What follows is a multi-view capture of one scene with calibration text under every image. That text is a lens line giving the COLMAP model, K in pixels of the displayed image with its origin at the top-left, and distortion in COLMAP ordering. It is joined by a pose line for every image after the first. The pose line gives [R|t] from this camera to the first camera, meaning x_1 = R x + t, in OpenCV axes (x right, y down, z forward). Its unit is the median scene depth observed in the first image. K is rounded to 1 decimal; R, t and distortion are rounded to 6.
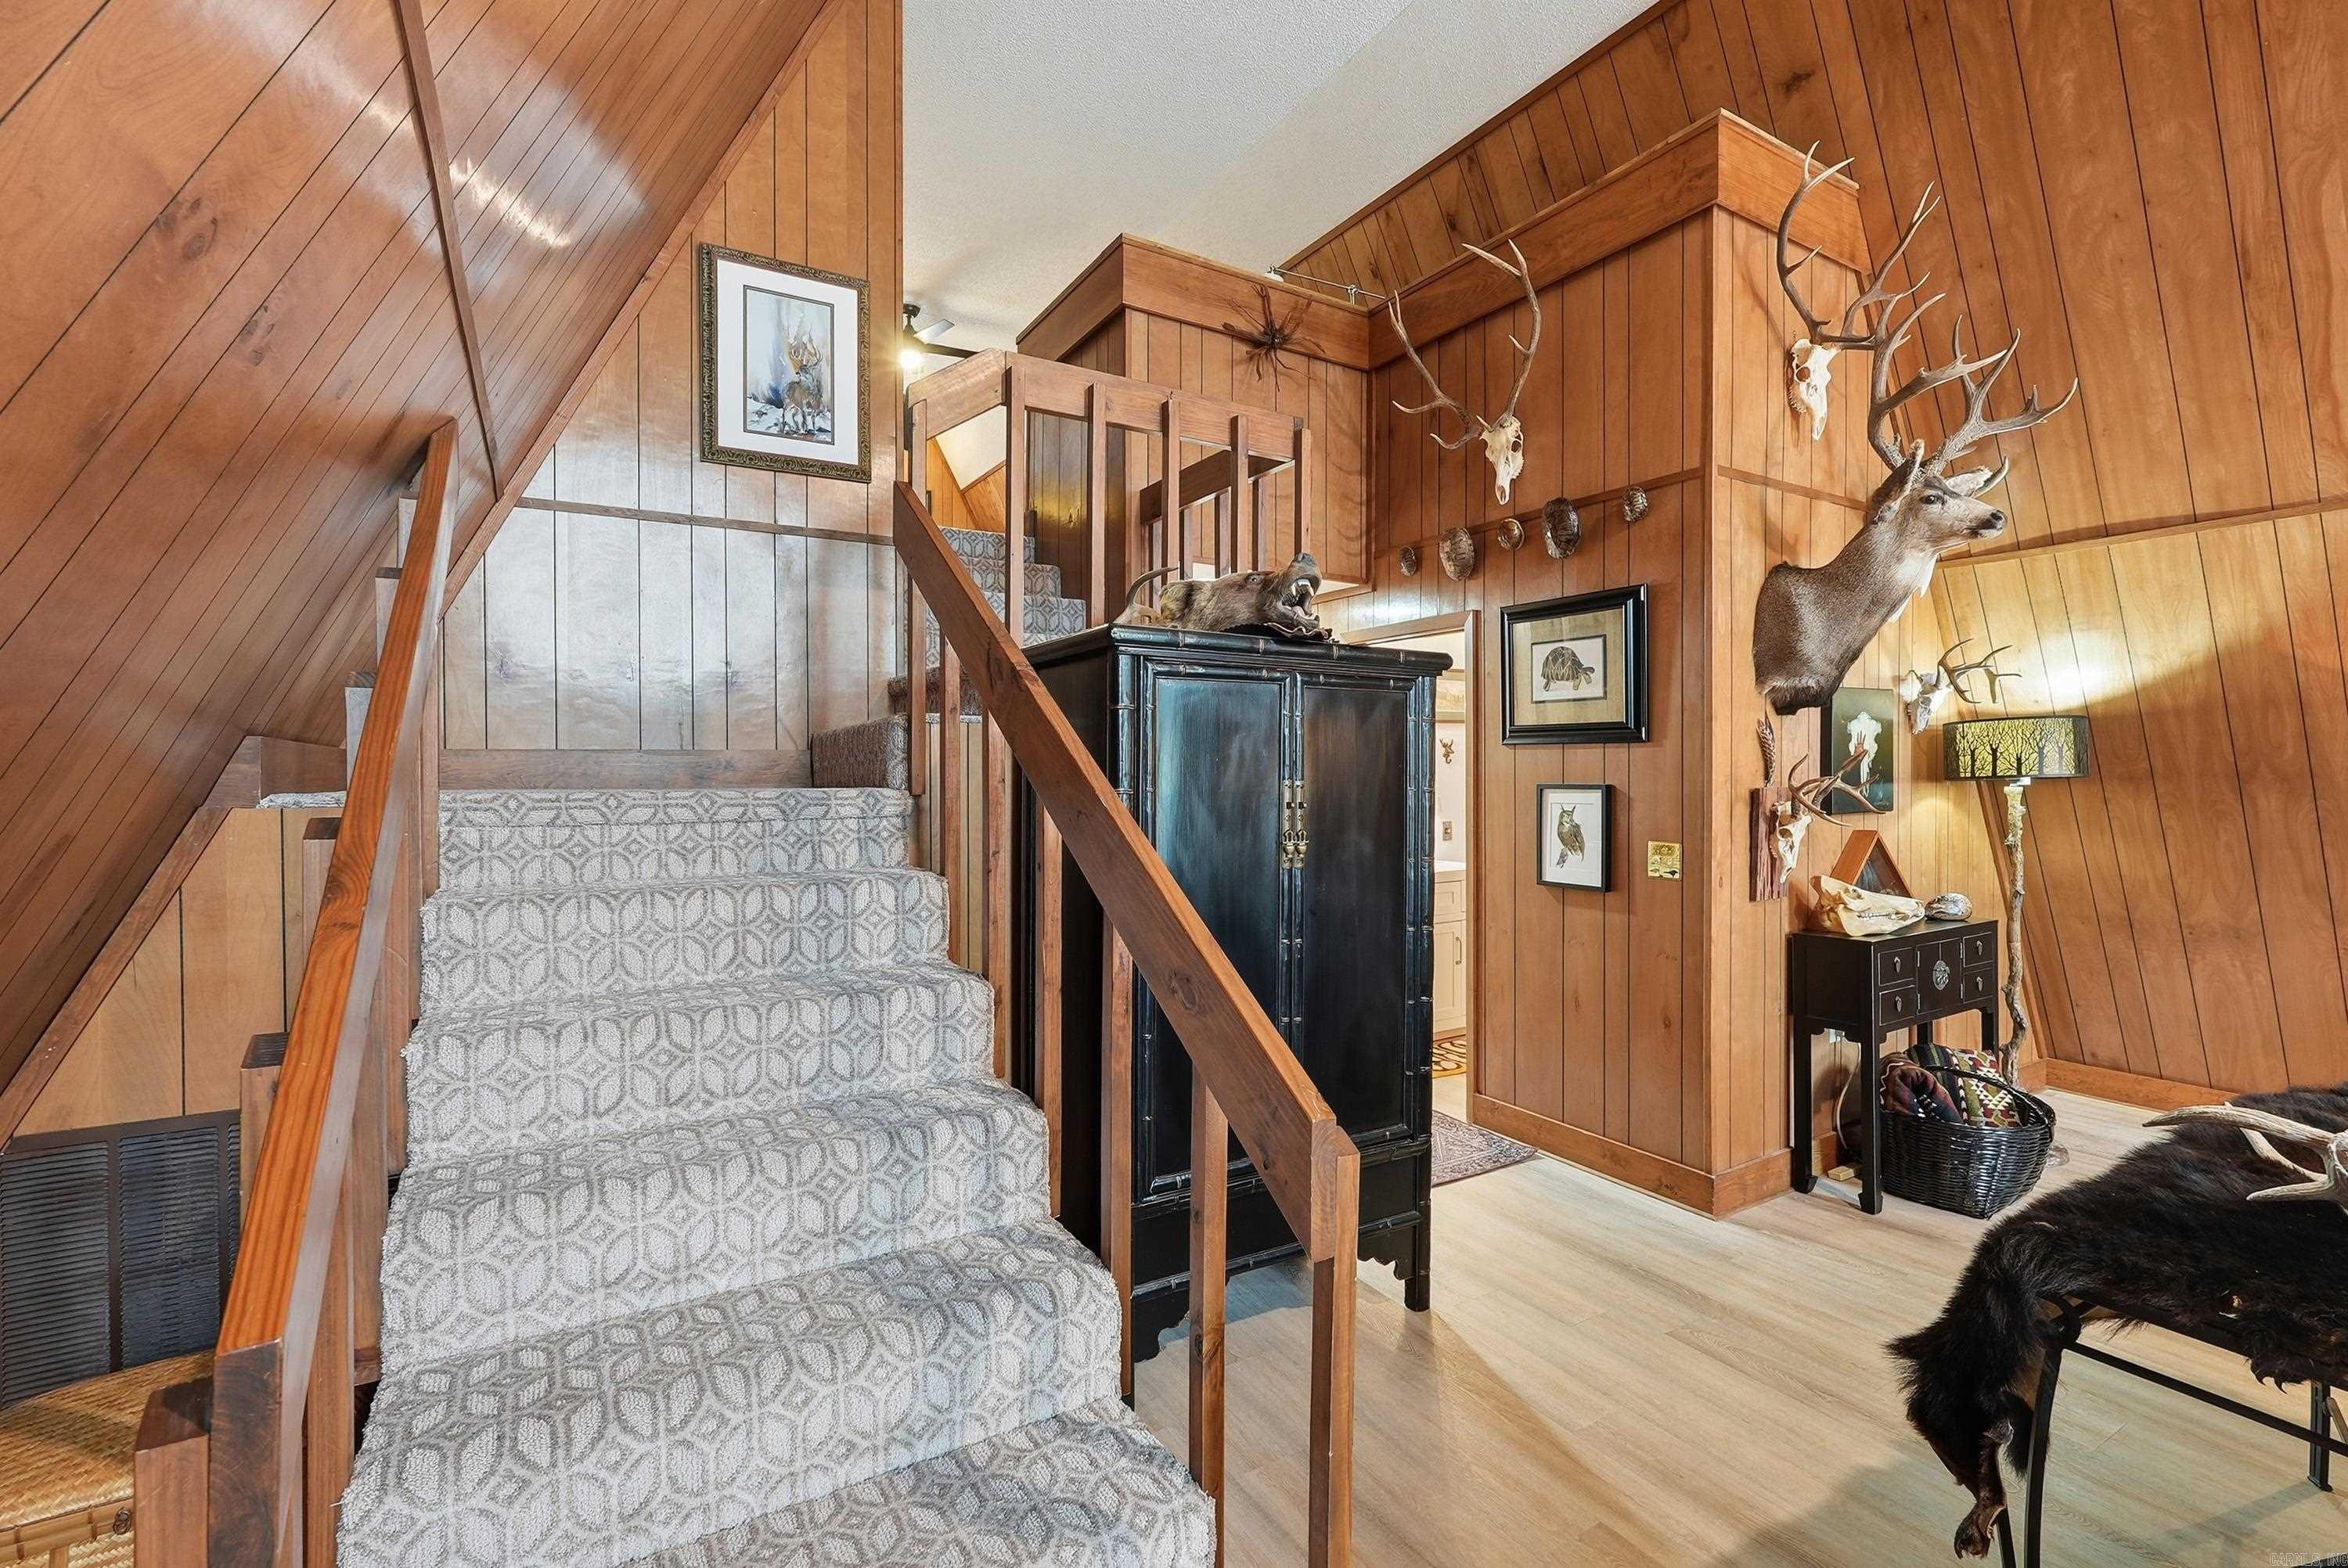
lens RADIAL K [[1038.9, 0, 1170.0], [0, 1038.9, 779.7], [0, 0, 1]] dist [-0.015171, 0.009026]
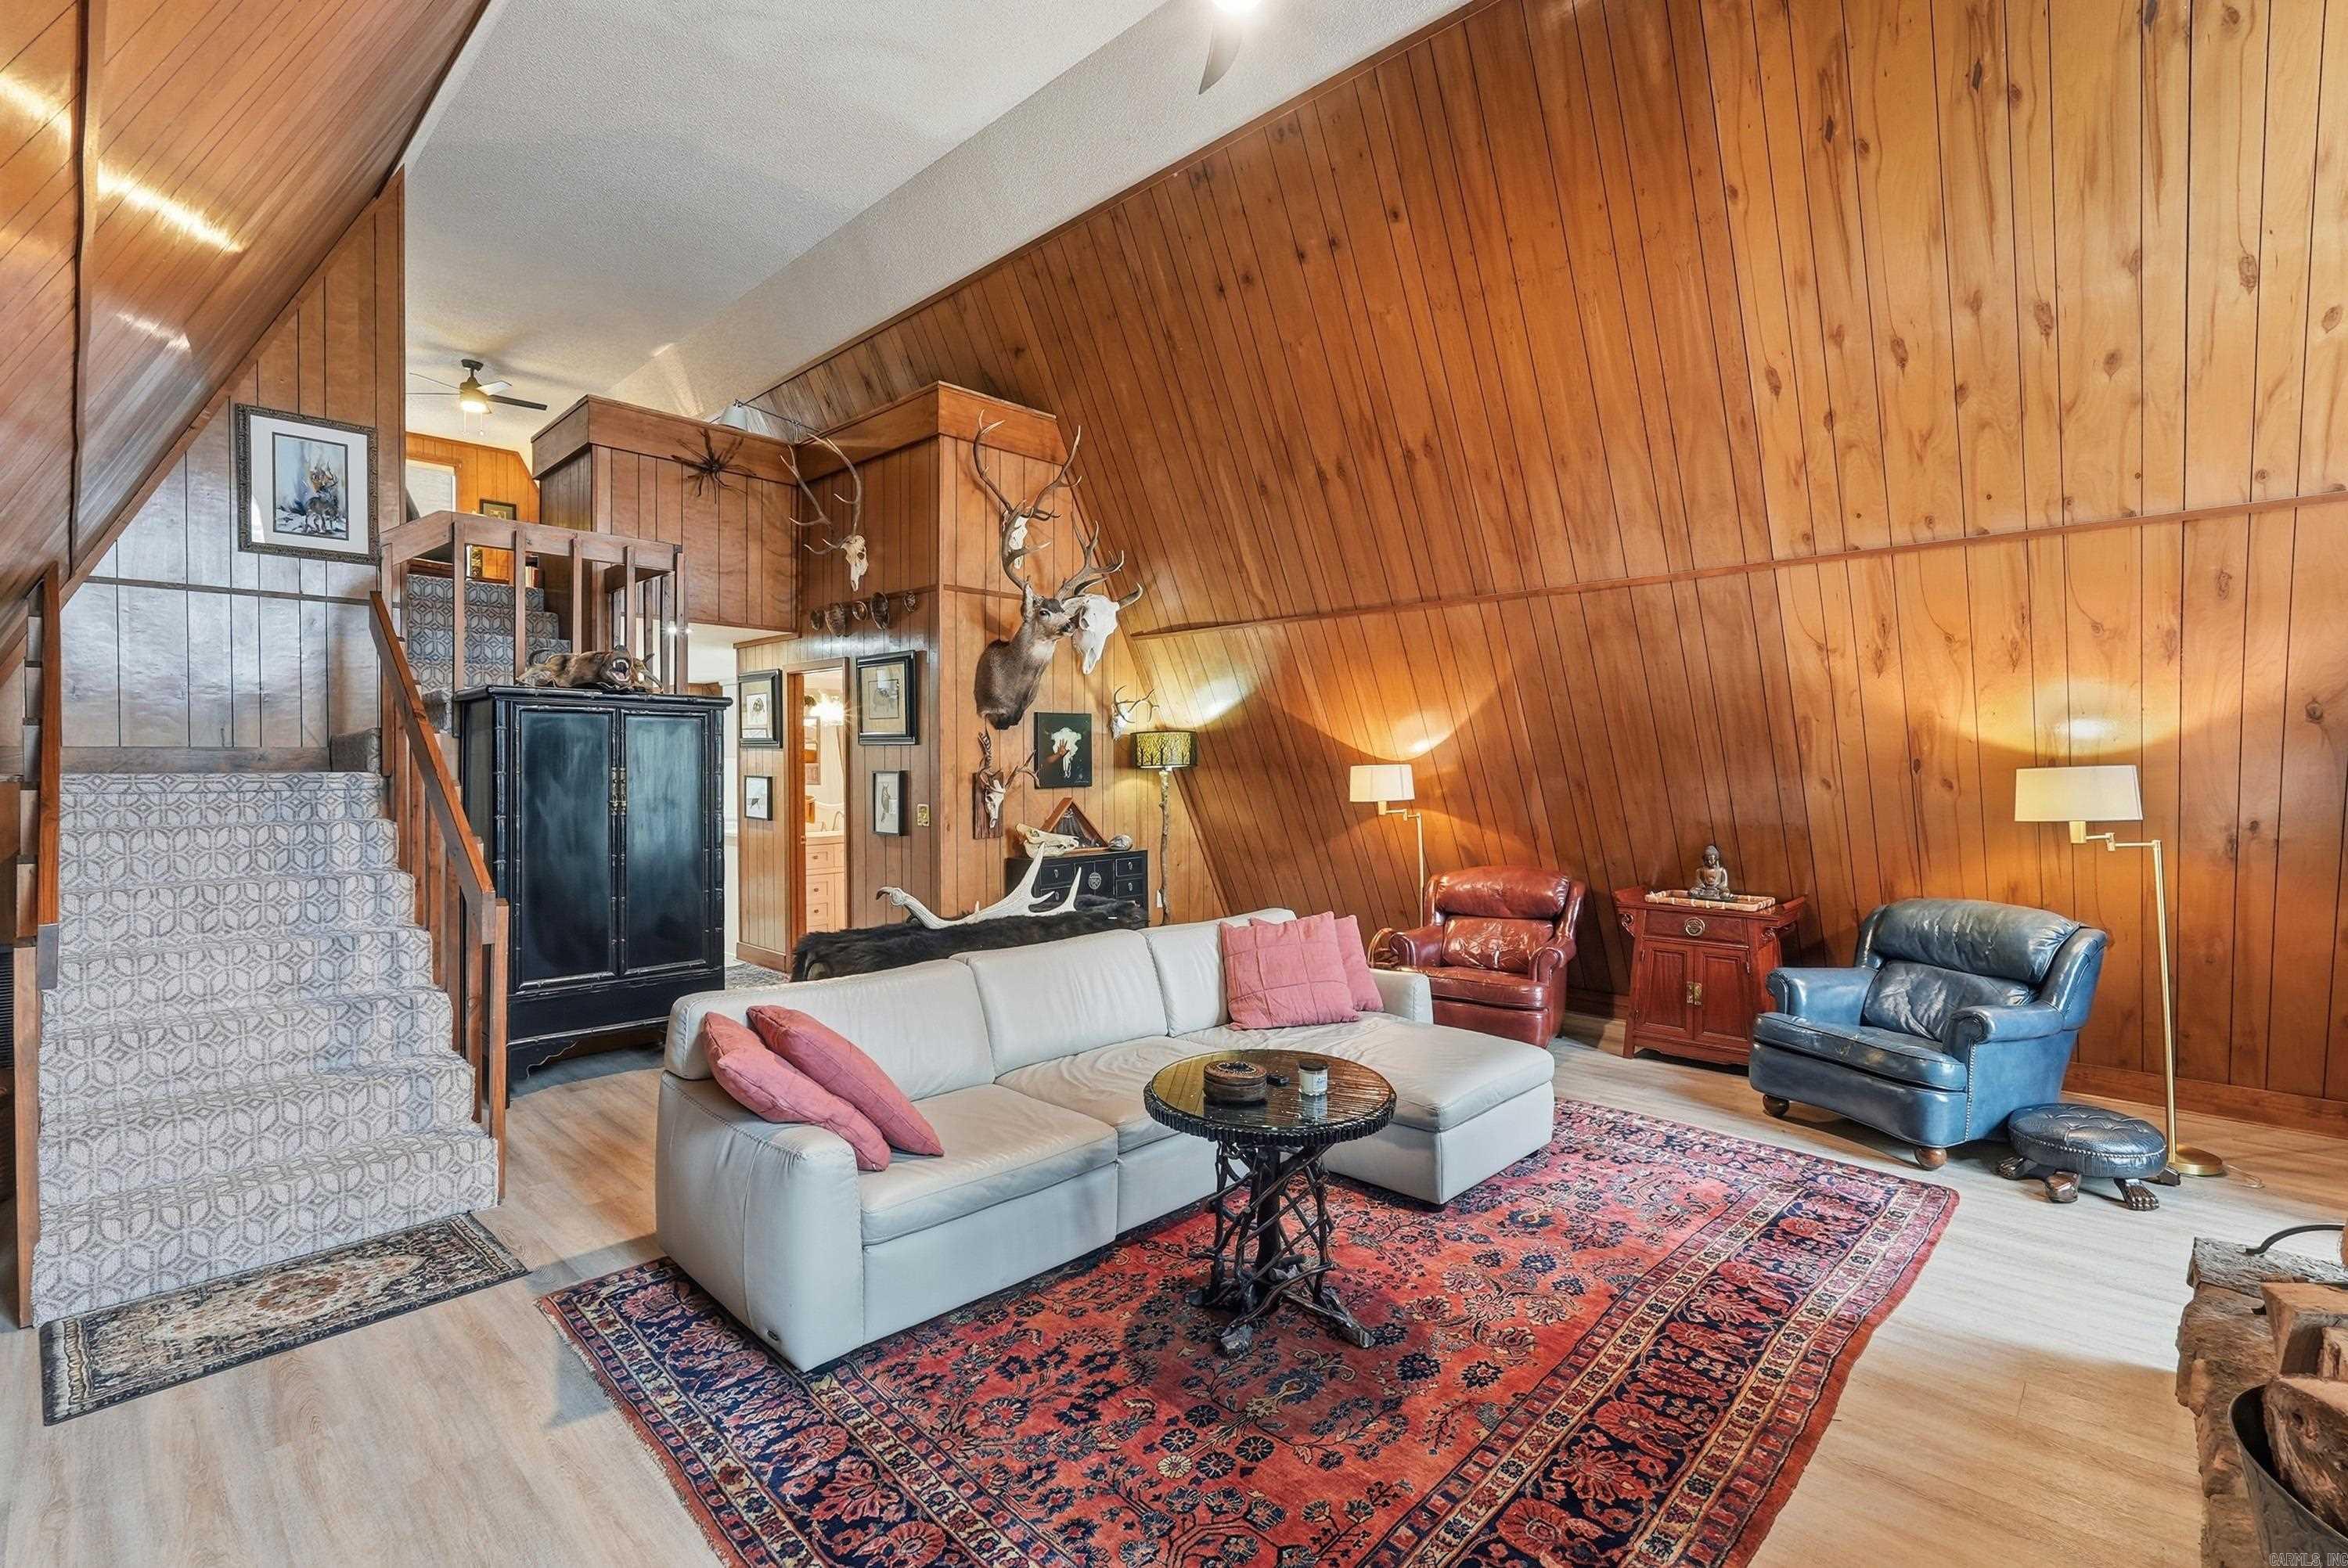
lens RADIAL K [[1057.4, 0, 1168.2], [0, 1057.4, 775.1], [0, 0, 1]] dist [-0.012114, 0.006422]
pose [[0.964195, -0.001842, 0.265187, 0.423414], [0.000460, 0.999986, 0.005272, 0.003639], [-0.265193, -0.004961, 0.964183, -0.792588]]
